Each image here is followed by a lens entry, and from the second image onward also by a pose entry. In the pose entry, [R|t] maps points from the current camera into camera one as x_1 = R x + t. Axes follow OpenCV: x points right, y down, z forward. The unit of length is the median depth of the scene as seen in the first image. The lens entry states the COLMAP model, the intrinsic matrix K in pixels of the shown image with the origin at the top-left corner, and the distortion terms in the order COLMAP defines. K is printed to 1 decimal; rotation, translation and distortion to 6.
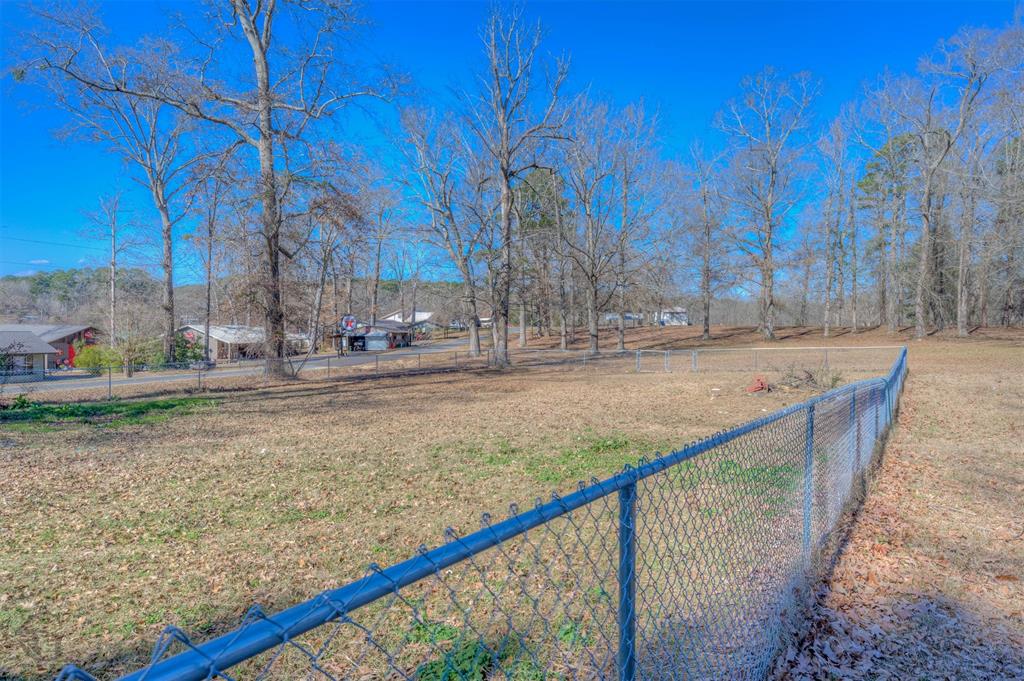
lens RADIAL K [[628.7, 0, 511.7], [0, 628.7, 348.8], [0, 0, 1]] dist [0.025573, -0.002953]
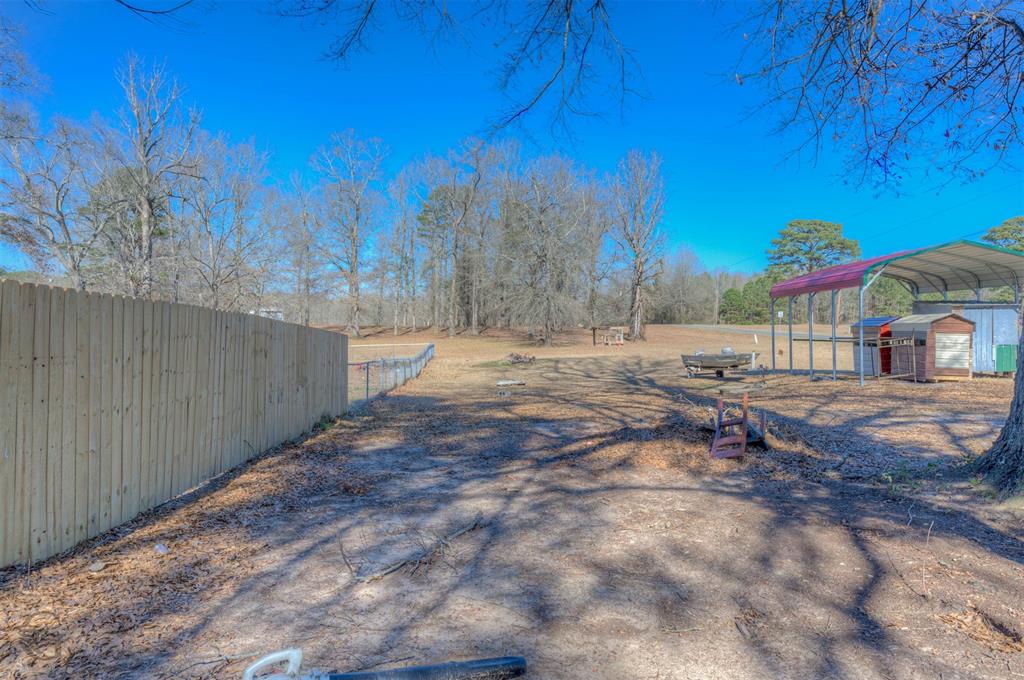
lens RADIAL K [[628.7, 0, 514.2], [0, 628.7, 340.8], [0, 0, 1]] dist [0.025573, -0.002953]
pose [[0.798842, -0.011342, 0.601435, -0.115169], [0.014559, 0.999894, -0.000480, -0.001881], [-0.601365, 0.009140, 0.798922, -0.237806]]
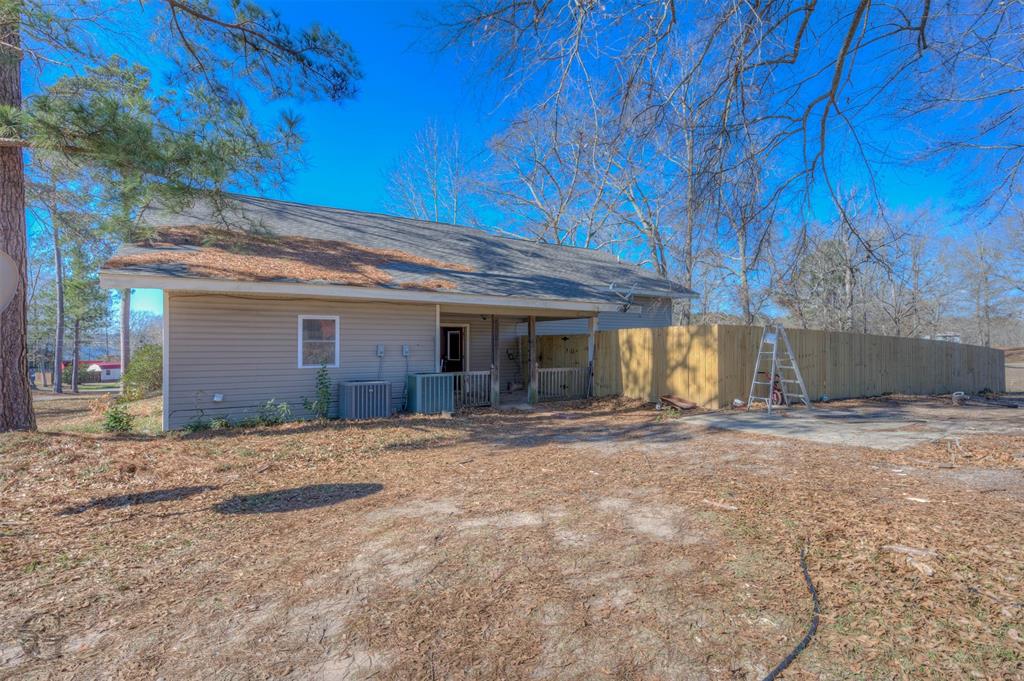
lens RADIAL K [[502.1, 0, 513.5], [0, 502.1, 347.5], [0, 0, 1]] dist [-0.001851, -0.000496]
pose [[0.906573, -0.024920, -0.421312, -0.185095], [0.006458, 0.998957, -0.045191, 0.007039], [0.421999, 0.038248, 0.905789, -0.471636]]
